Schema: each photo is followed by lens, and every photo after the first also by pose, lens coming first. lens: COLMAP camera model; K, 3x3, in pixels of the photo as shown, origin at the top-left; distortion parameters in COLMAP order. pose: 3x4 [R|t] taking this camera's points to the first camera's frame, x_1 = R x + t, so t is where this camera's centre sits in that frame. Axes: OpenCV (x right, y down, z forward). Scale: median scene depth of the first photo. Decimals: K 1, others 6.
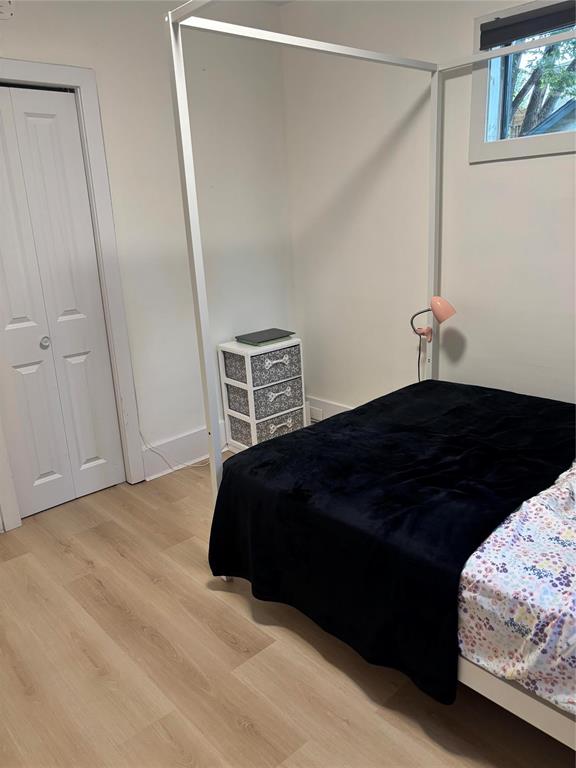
lens RADIAL K [[580.3, 0, 285.0], [0, 580.3, 385.3], [0, 0, 1]] dist [0.059489, -0.067796]
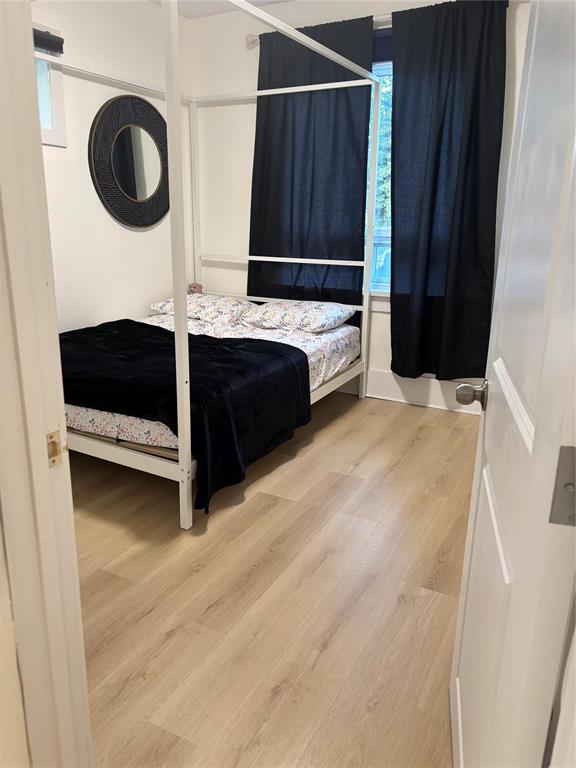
lens RADIAL K [[580.3, 0, 283.3], [0, 580.3, 381.5], [0, 0, 1]] dist [0.059489, -0.067796]
pose [[-0.340863, -0.214070, 0.915416, -1.195880], [0.256876, 0.915467, 0.309733, -0.202863], [-0.904338, 0.340725, -0.257060, 1.179315]]
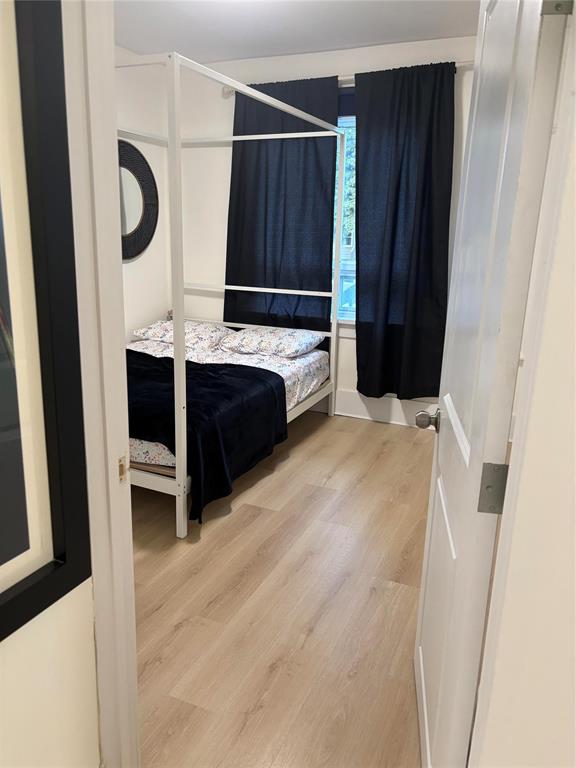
lens RADIAL K [[580.3, 0, 287.9], [0, 580.3, 384.1], [0, 0, 1]] dist [0.059489, -0.067796]
pose [[-0.409368, -0.193519, 0.891610, -1.324289], [0.241918, 0.919245, 0.310589, -0.288445], [-0.879712, 0.342841, -0.329493, 1.259785]]
